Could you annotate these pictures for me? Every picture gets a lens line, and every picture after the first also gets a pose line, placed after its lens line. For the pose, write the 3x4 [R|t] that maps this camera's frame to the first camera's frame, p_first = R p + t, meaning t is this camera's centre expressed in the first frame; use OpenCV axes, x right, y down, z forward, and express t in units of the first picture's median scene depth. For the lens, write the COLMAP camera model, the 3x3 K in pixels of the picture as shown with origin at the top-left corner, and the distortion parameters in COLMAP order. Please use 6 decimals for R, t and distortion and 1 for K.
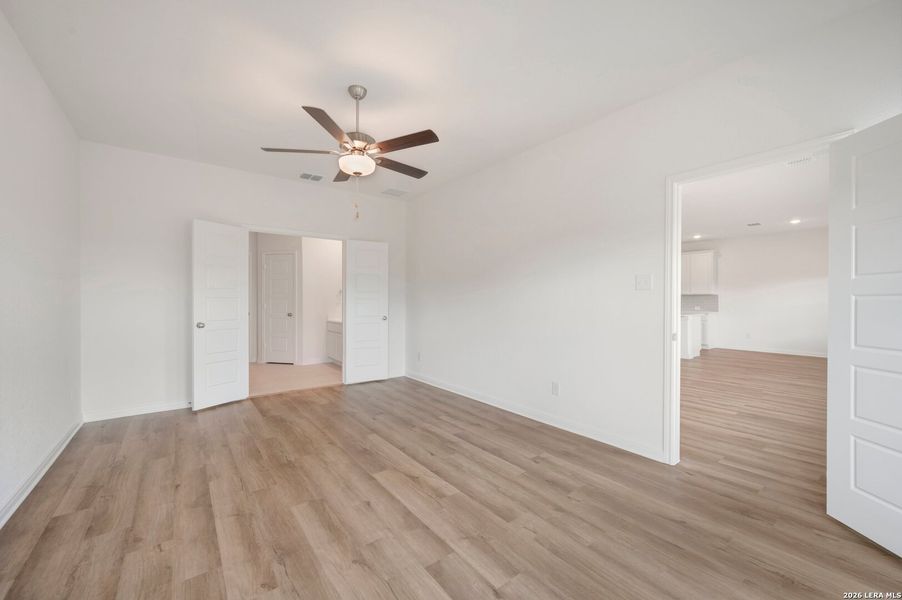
lens RADIAL K [[359.4, 0, 445.6], [0, 359.4, 295.8], [0, 0, 1]] dist [-0.001411, 0.001257]
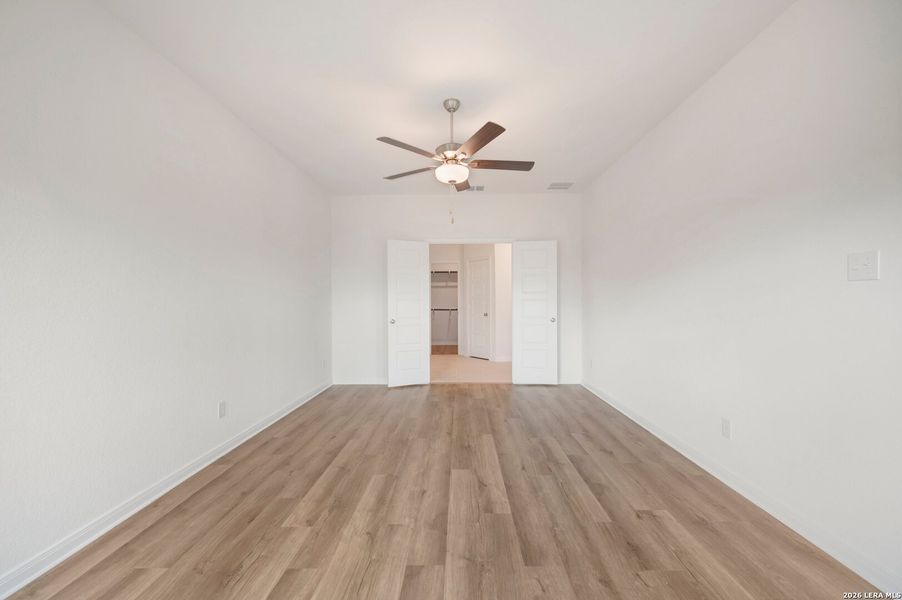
lens RADIAL K [[359.4, 0, 447.6], [0, 359.4, 294.3], [0, 0, 1]] dist [-0.001411, 0.001257]
pose [[0.787277, -0.017620, -0.616347, 0.399652], [0.012879, 0.999843, -0.012134, 0.004294], [0.616465, 0.001615, 0.787381, 0.162333]]
